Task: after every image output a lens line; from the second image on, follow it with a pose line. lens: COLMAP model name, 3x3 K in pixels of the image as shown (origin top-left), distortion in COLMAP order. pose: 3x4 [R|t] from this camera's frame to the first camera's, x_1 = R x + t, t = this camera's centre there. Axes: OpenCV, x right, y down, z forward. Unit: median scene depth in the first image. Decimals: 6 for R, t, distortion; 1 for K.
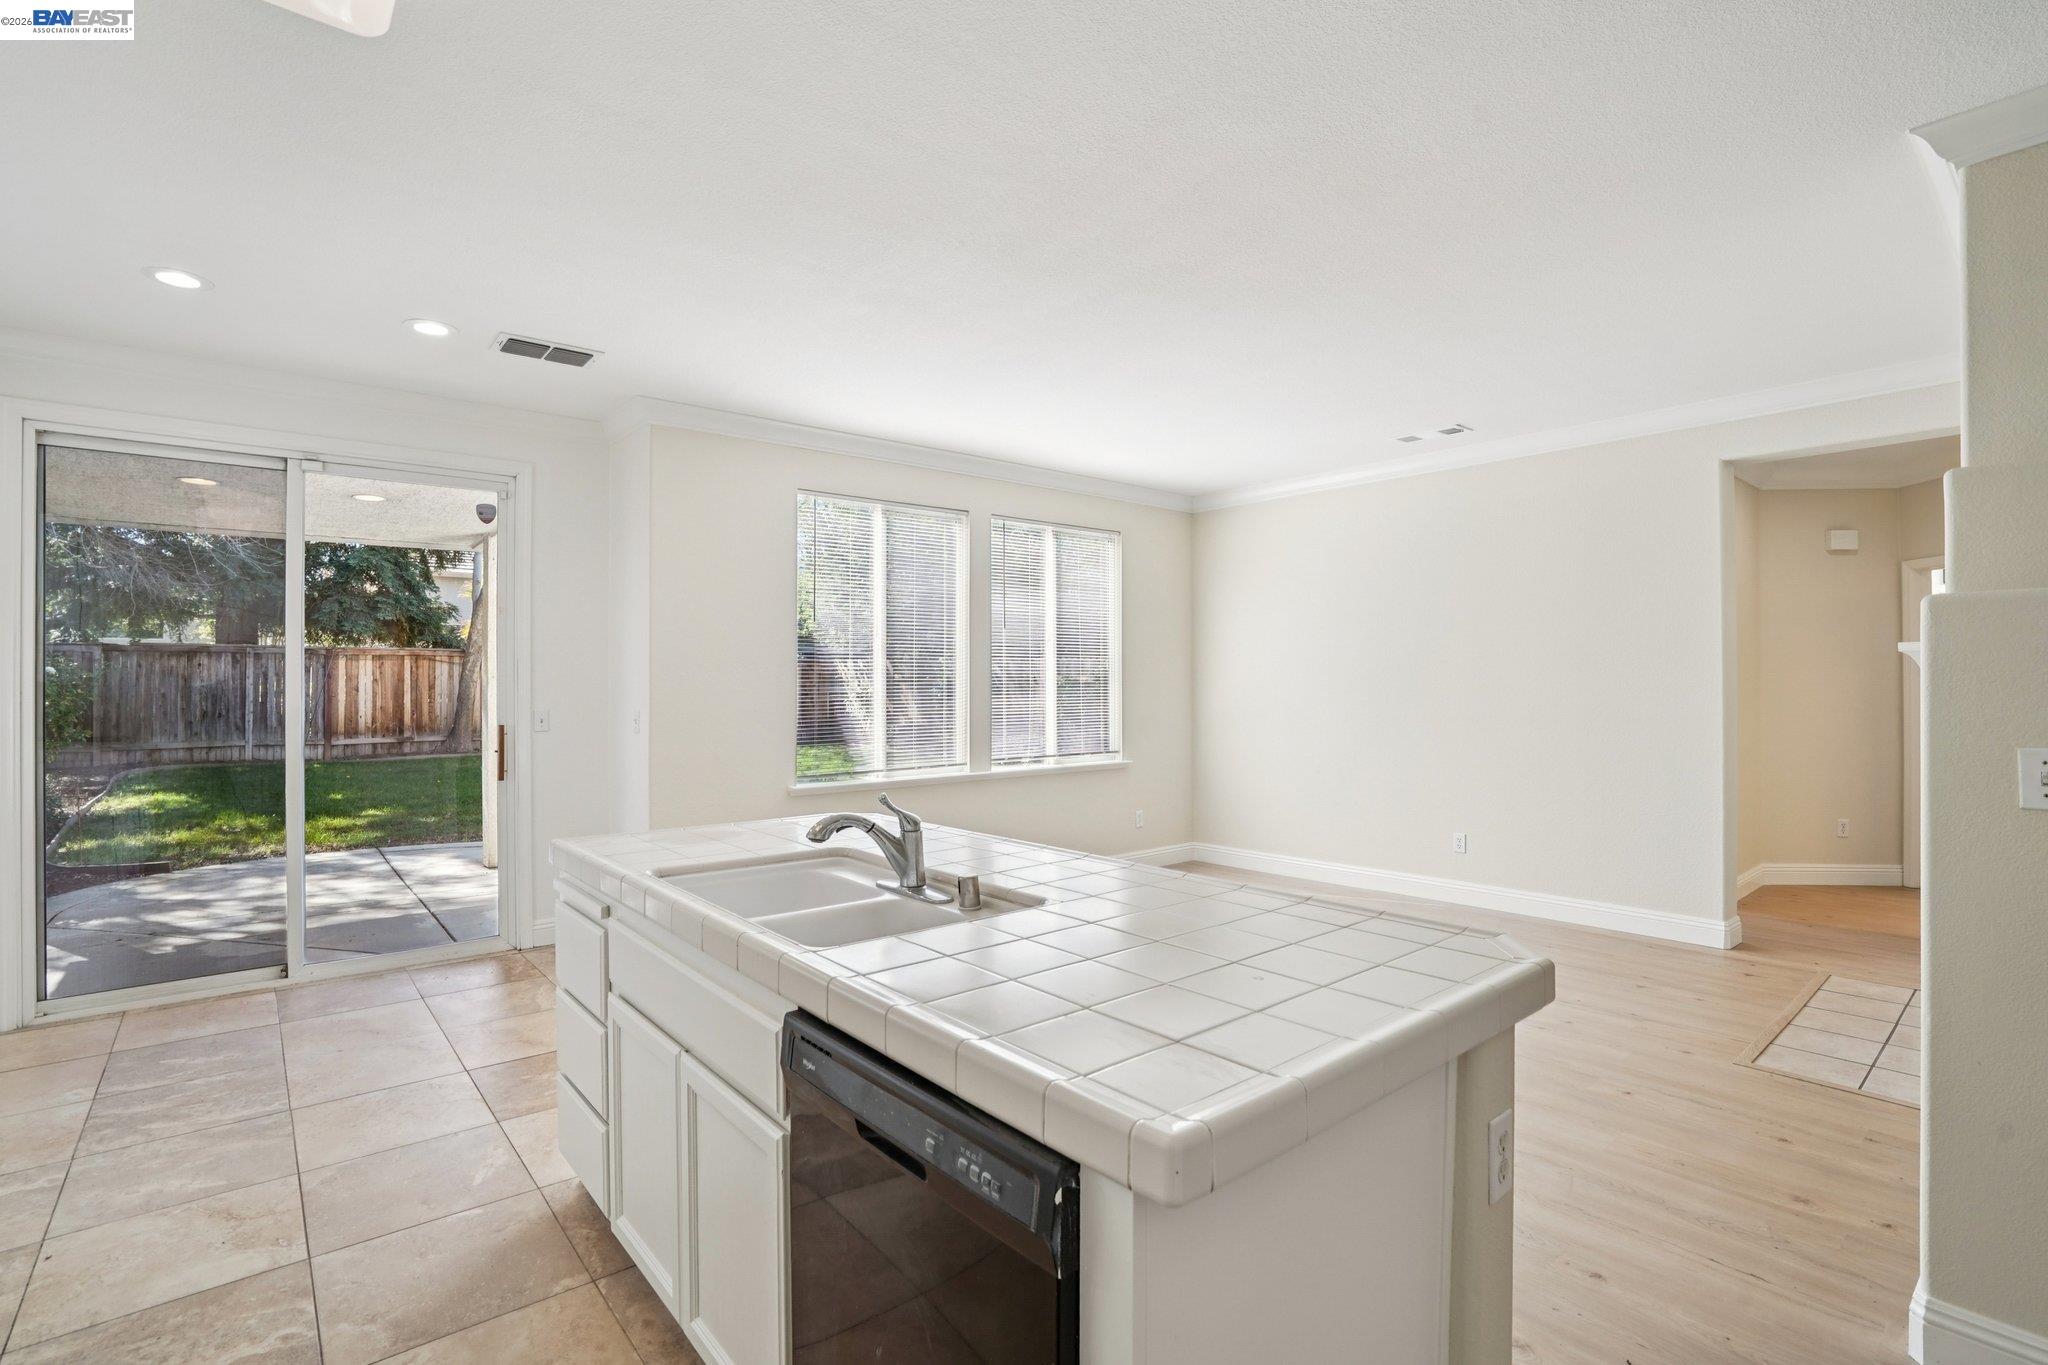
lens RADIAL K [[951.3, 0, 1024.0], [0, 951.3, 682.5], [0, 0, 1]] dist [-0.069181, 0.028433]
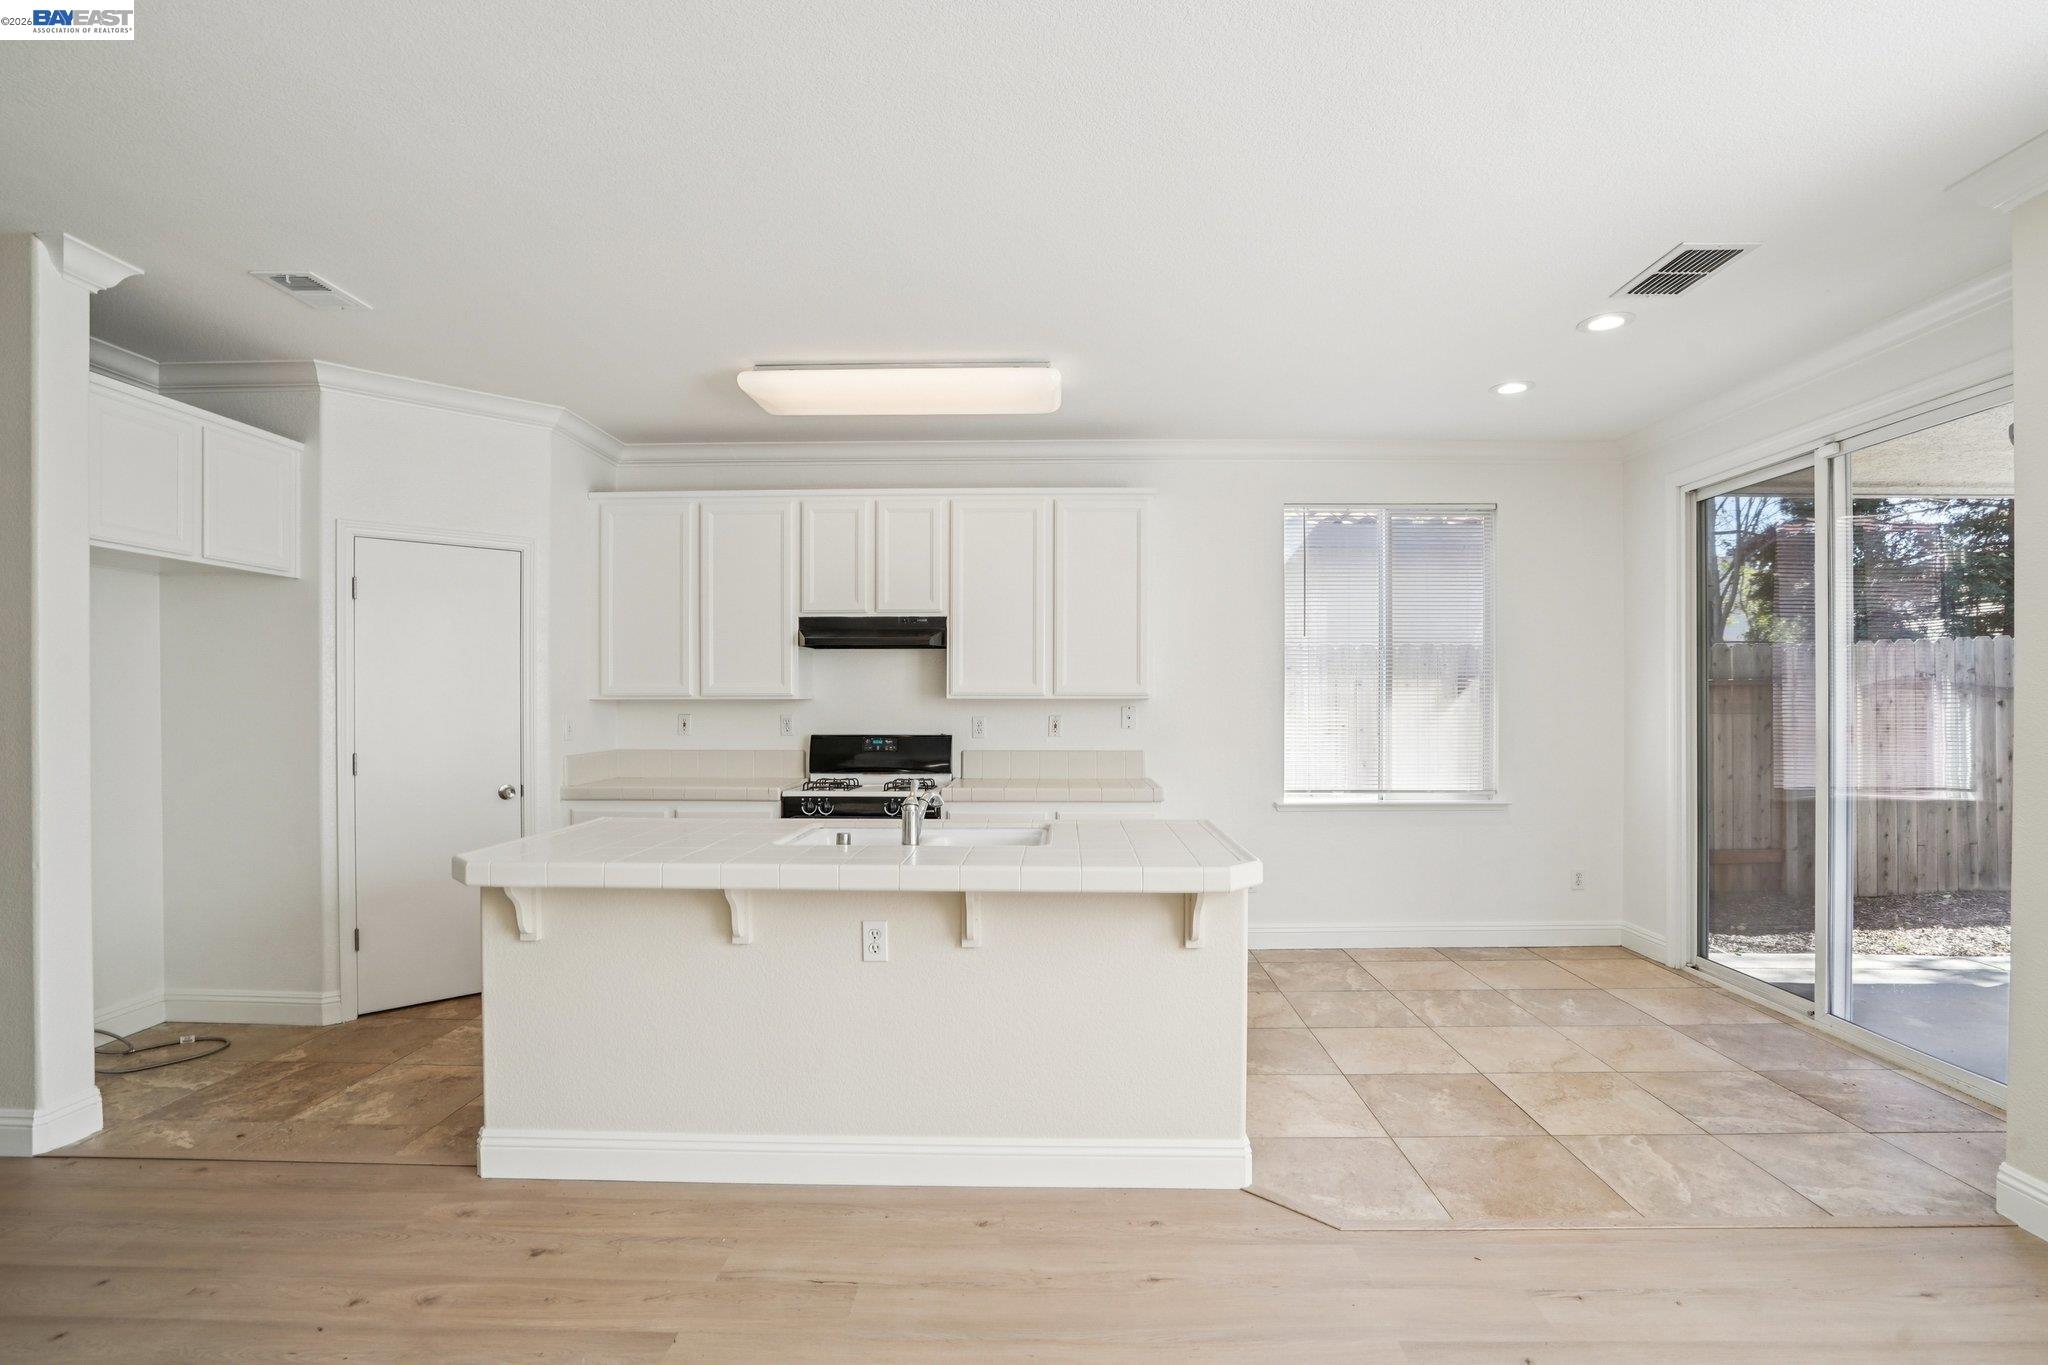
lens RADIAL K [[980.1, 0, 1032.6], [0, 980.1, 702.6], [0, 0, 1]] dist [-0.069592, 0.032029]
pose [[-0.664412, 0.004846, -0.747351, 0.561333], [0.000602, 0.999982, 0.005949, -0.000068], [0.747367, 0.003503, -0.664403, 1.418993]]
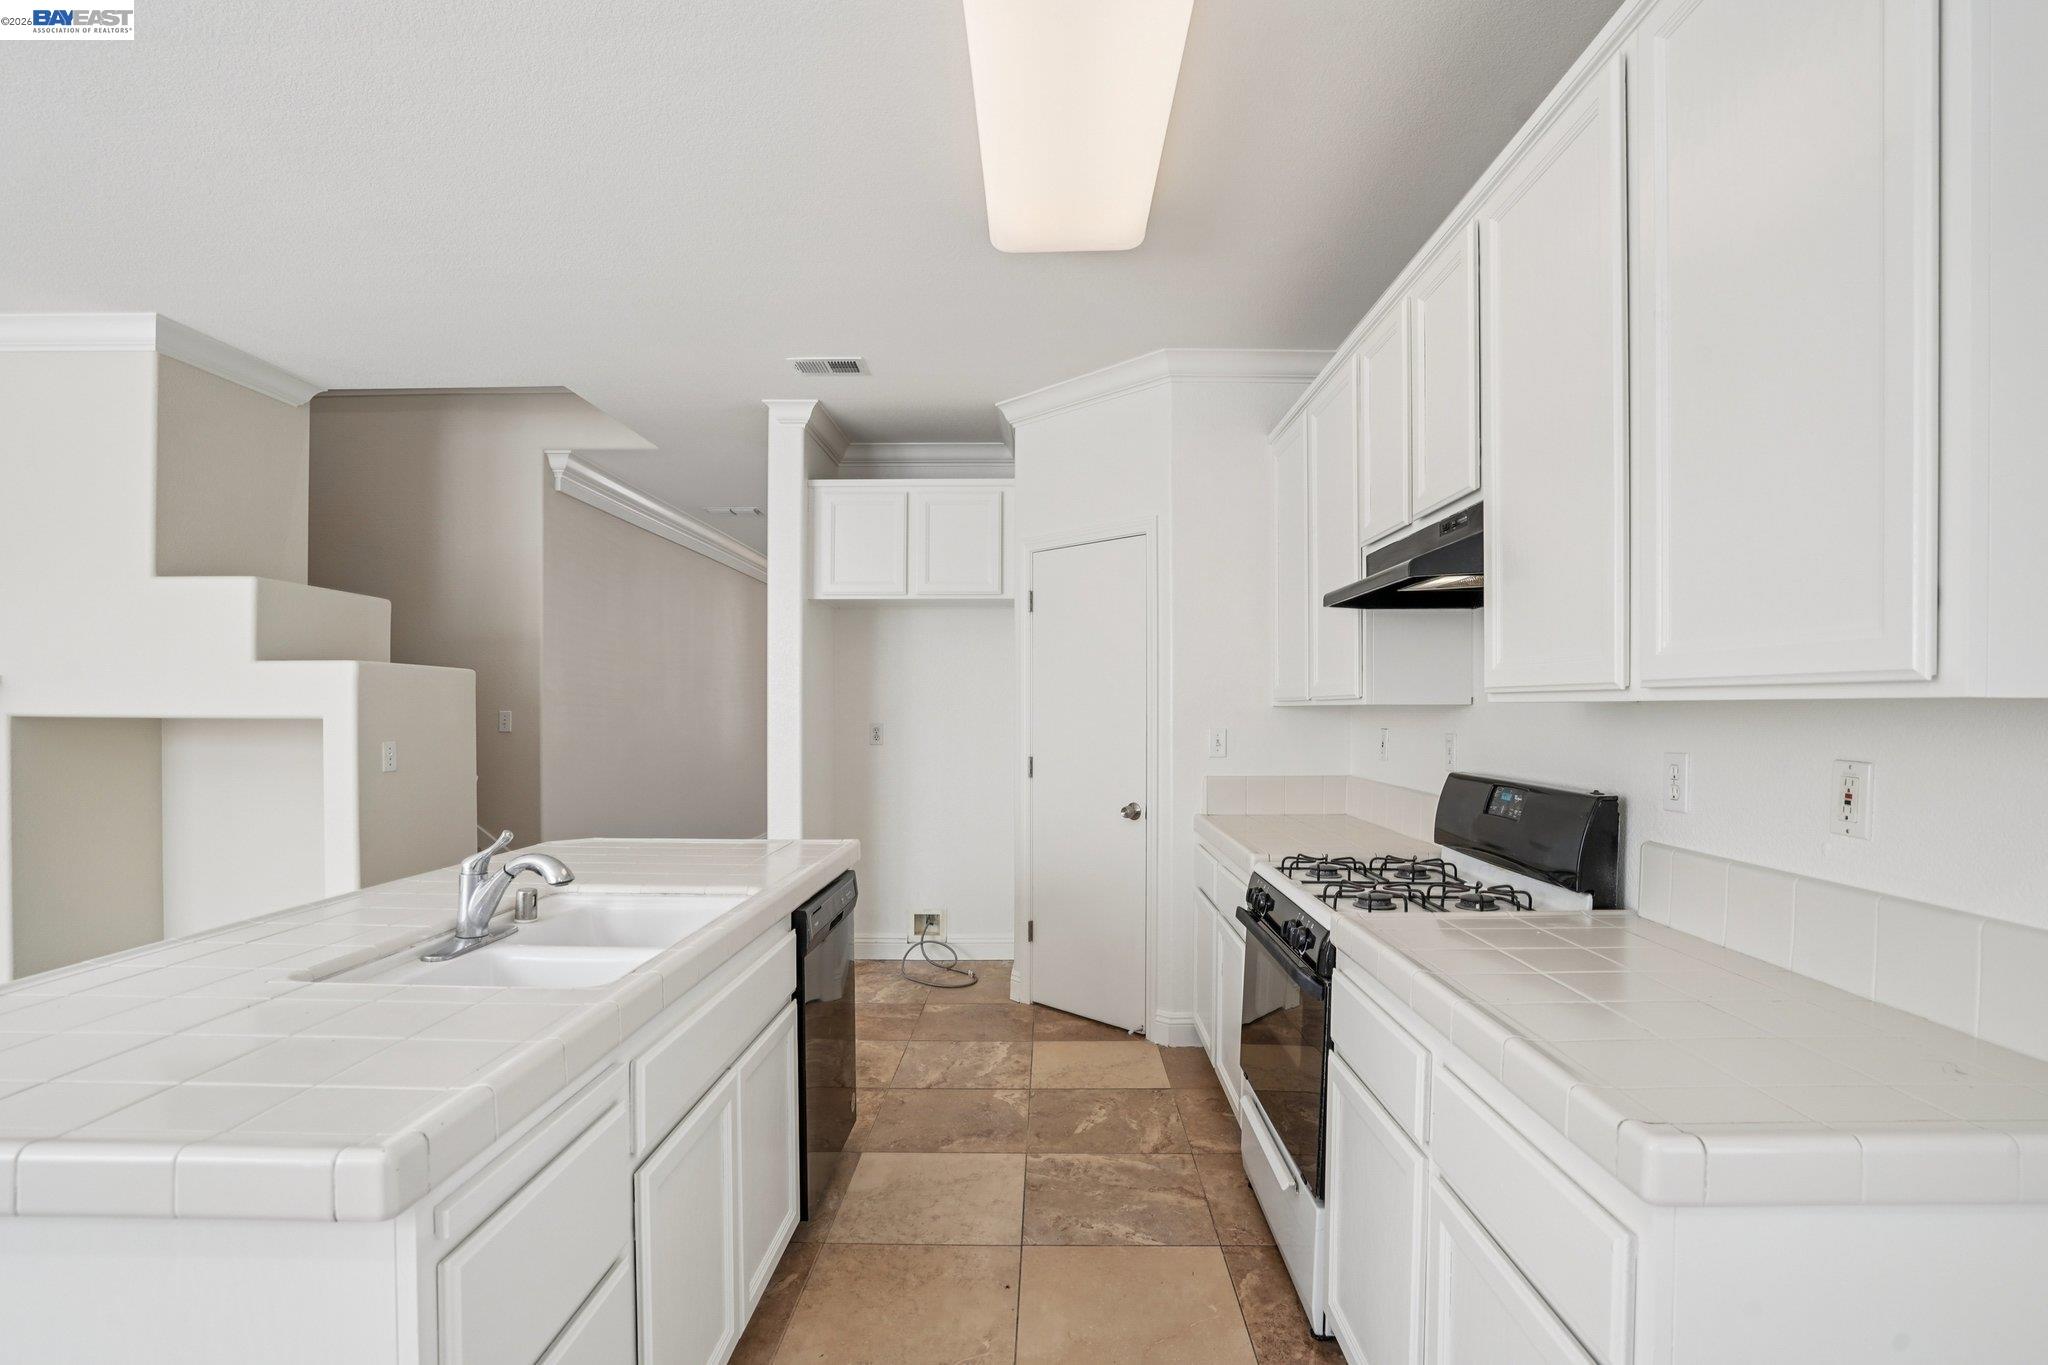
lens RADIAL K [[980.1, 0, 1032.6], [0, 980.1, 702.6], [0, 0, 1]] dist [-0.069592, 0.032029]
pose [[-0.753052, 0.002255, 0.657957, -0.758146], [-0.000483, 0.999992, -0.003981, 0.005219], [-0.657961, -0.003316, -0.753045, 0.924652]]
